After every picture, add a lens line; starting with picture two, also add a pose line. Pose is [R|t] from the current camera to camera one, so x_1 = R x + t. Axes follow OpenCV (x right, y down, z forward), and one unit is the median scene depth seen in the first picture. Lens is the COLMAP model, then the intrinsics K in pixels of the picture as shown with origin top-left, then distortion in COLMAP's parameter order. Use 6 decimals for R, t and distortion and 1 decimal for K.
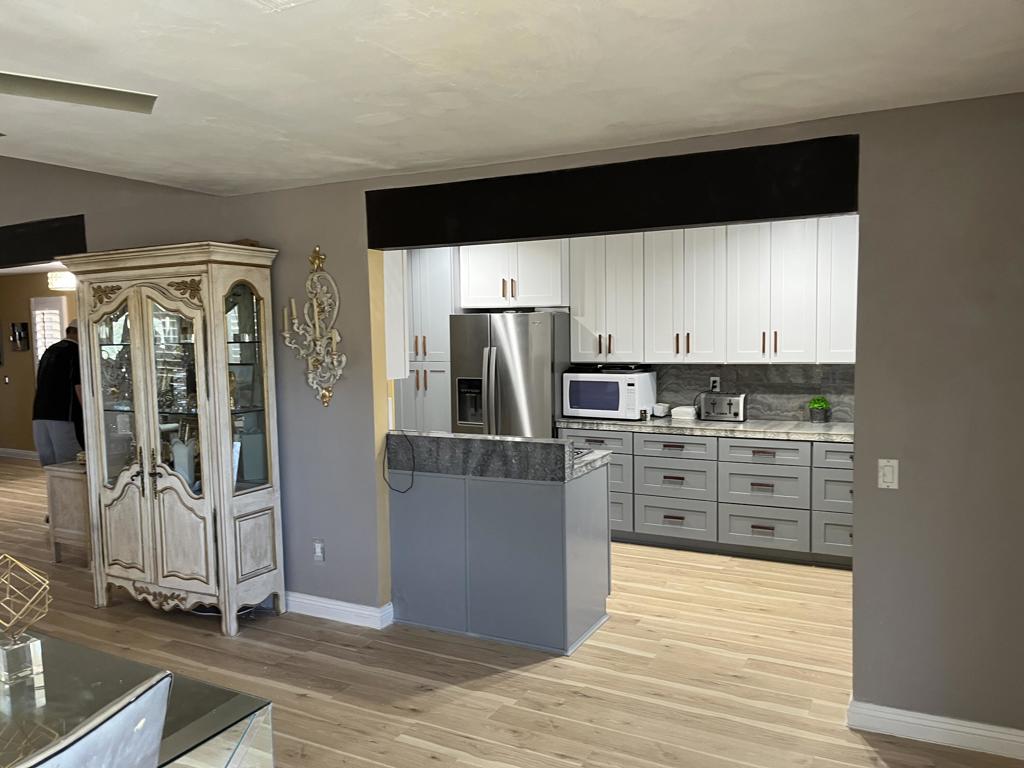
lens RADIAL K [[777.1, 0, 514.7], [0, 777.1, 386.2], [0, 0, 1]] dist [0.059772, -0.075445]
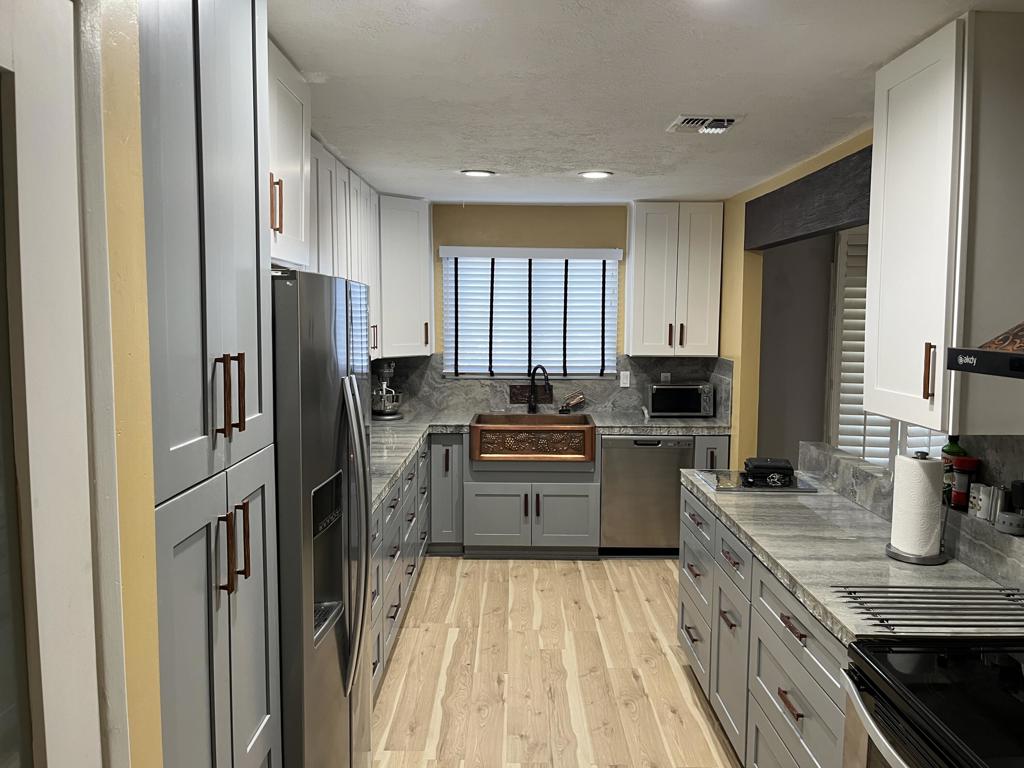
lens RADIAL K [[777.1, 0, 515.2], [0, 777.1, 385.7], [0, 0, 1]] dist [0.059772, -0.075445]
pose [[-0.485715, -0.058486, 0.872158, -0.478239], [0.057482, 0.993462, 0.098633, -0.087930], [-0.872225, 0.098041, -0.479178, 1.466319]]
